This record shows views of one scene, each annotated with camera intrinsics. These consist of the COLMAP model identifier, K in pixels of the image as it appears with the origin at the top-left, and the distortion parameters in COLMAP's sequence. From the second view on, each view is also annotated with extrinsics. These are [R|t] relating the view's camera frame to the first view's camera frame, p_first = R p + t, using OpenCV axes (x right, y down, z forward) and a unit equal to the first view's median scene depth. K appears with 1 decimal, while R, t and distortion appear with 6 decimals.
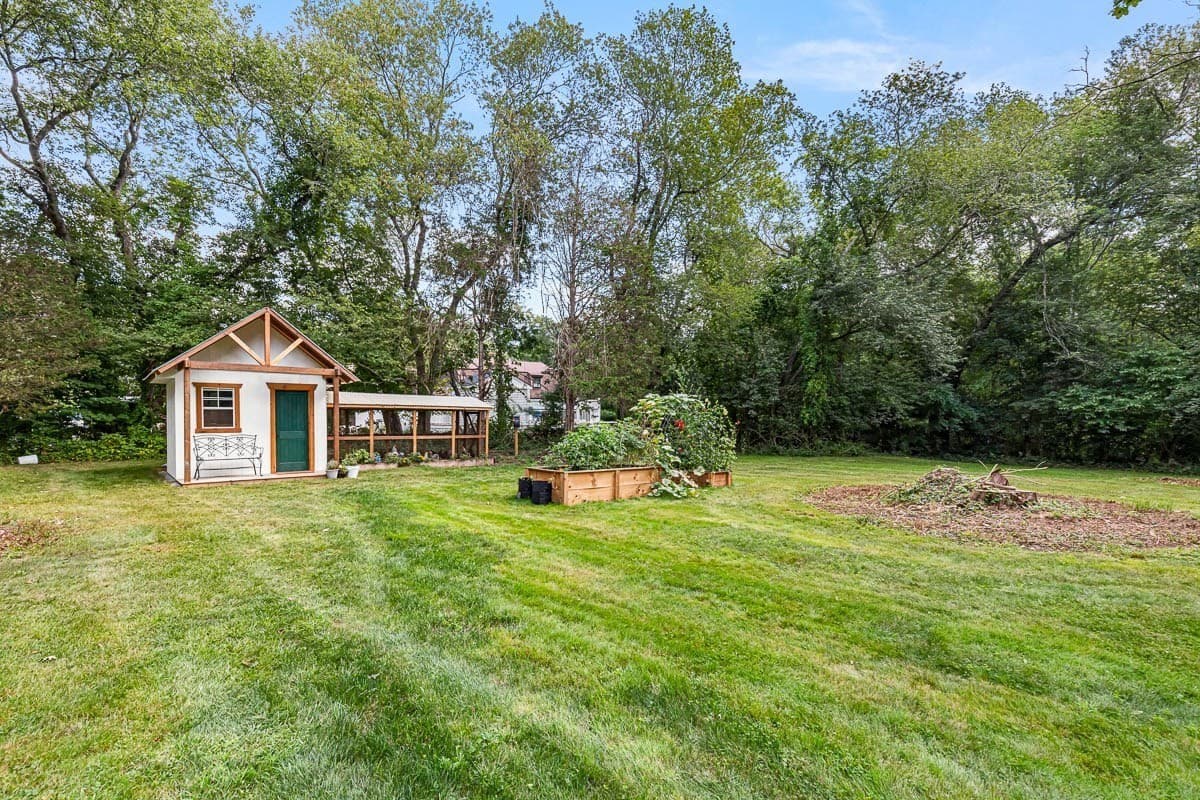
lens RADIAL K [[547.4, 0, 593.8], [0, 547.4, 414.9], [0, 0, 1]] dist [0.000410, 0.000099]
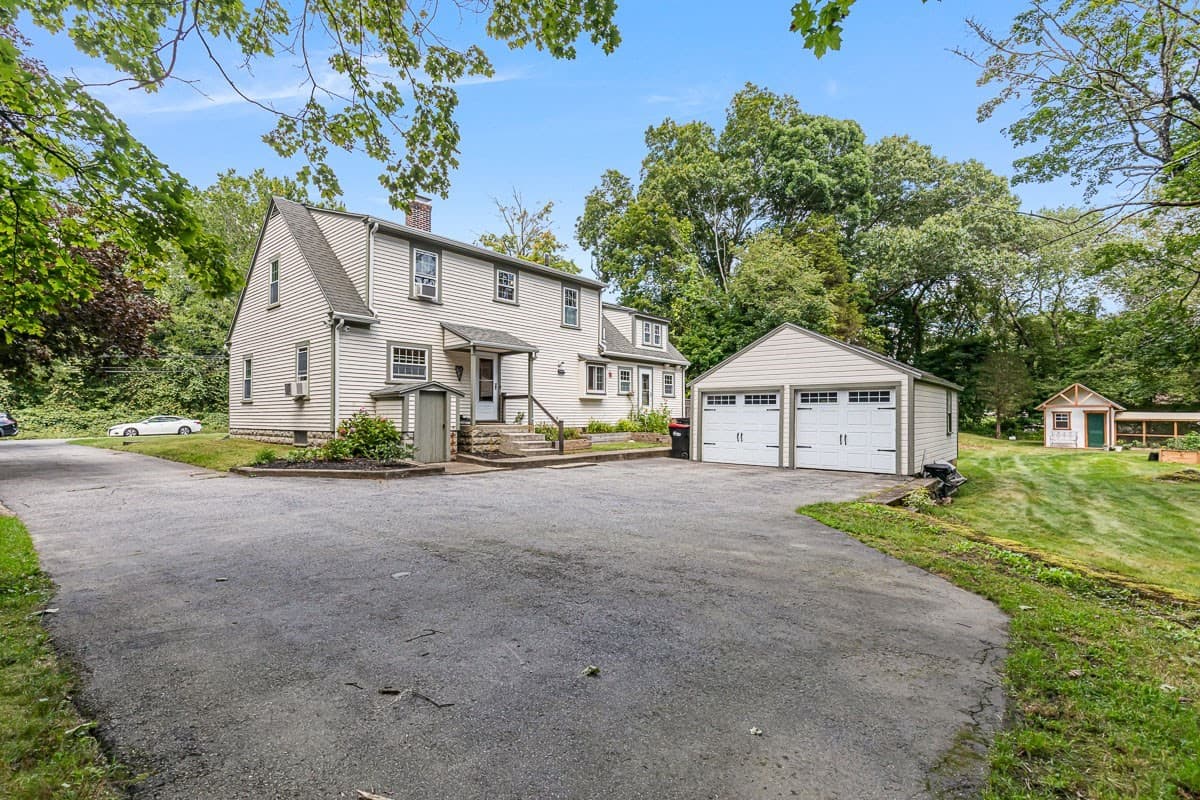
lens RADIAL K [[547.4, 0, 593.8], [0, 547.4, 414.9], [0, 0, 1]] dist [0.000410, 0.000099]
pose [[0.044062, 0.002230, -0.999026, 1.711728], [0.010347, 0.999943, 0.002688, -0.065411], [0.998975, -0.010455, 0.044036, -1.273919]]
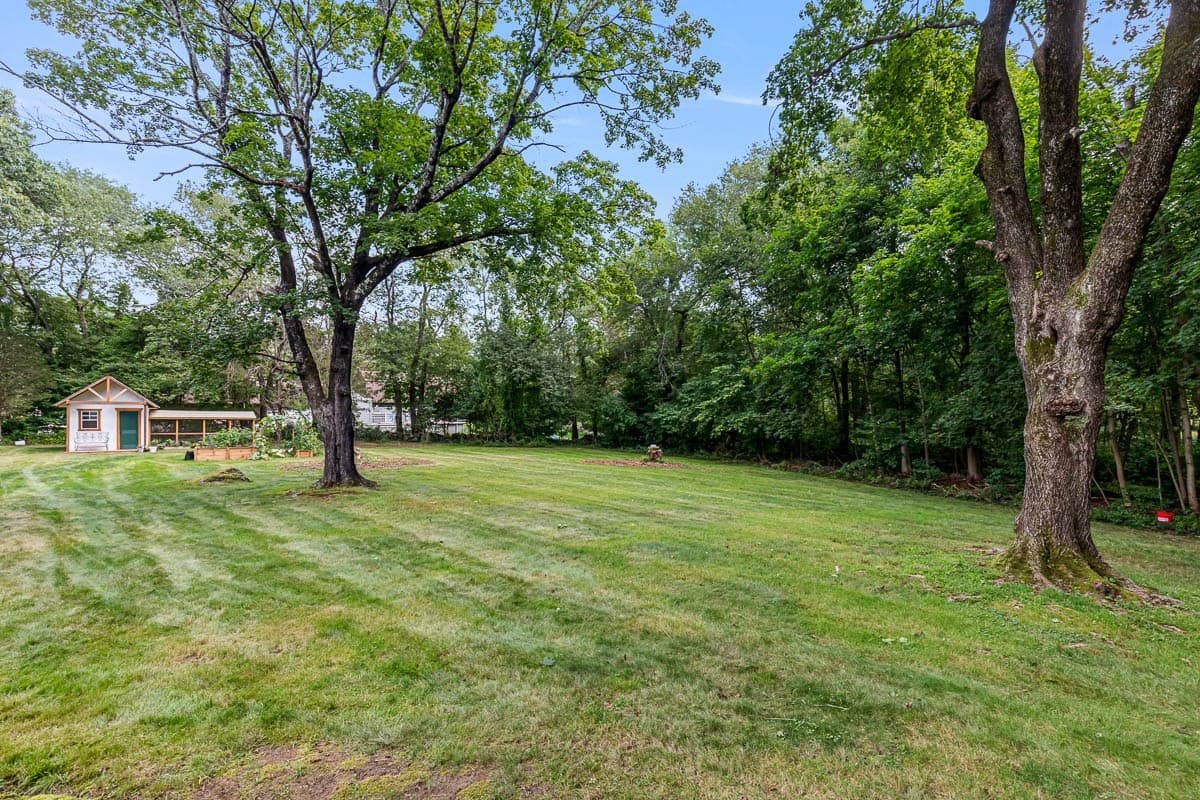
lens RADIAL K [[543.2, 0, 604.0], [0, 543.2, 411.2], [0, 0, 1]] dist [0.002907, 0.000574]
pose [[0.998583, 0.005274, -0.052946, 1.405220], [-0.005124, 0.999982, 0.002960, -0.059791], [0.052960, -0.002684, 0.998593, -1.025608]]
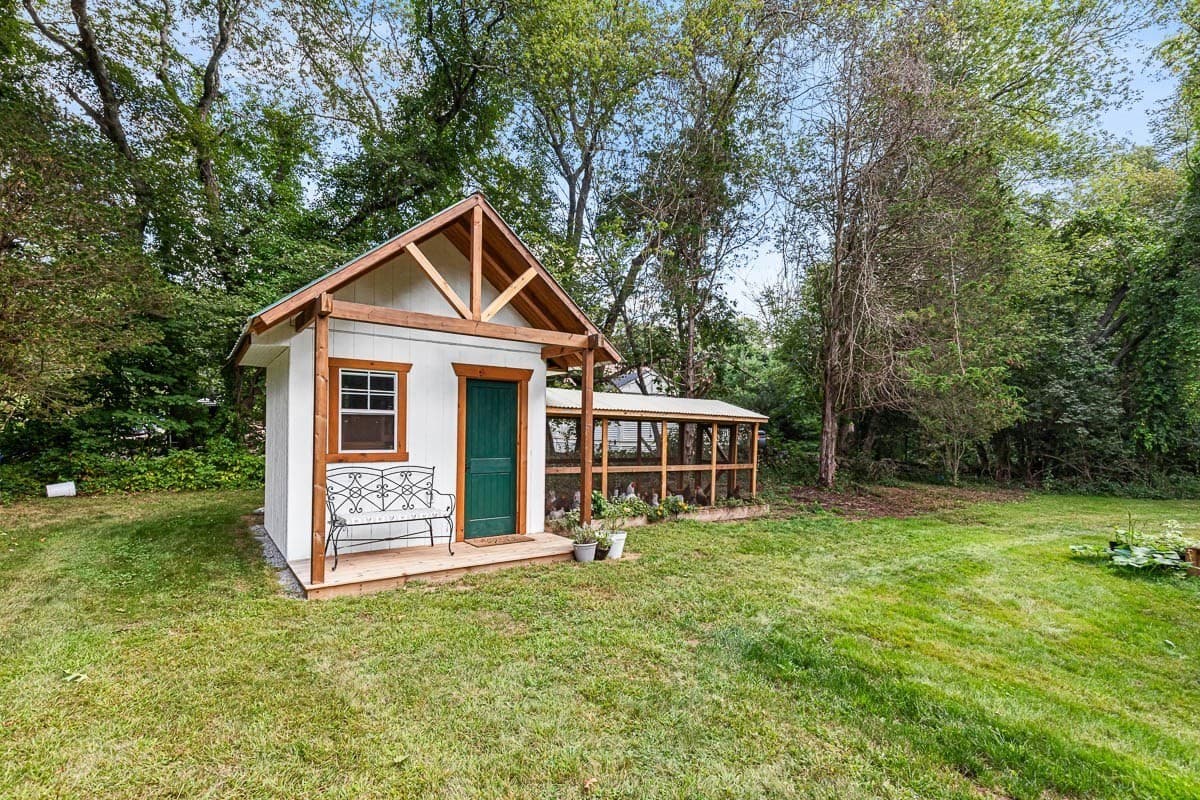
lens RADIAL K [[565.6, 0, 600.6], [0, 565.6, 419.6], [0, 0, 1]] dist [0.001793, 0.000202]
pose [[0.994206, 0.012683, -0.106744, -0.382140], [-0.014068, 0.999826, -0.012233, -0.001869], [0.106570, 0.013664, 0.994211, 0.466203]]
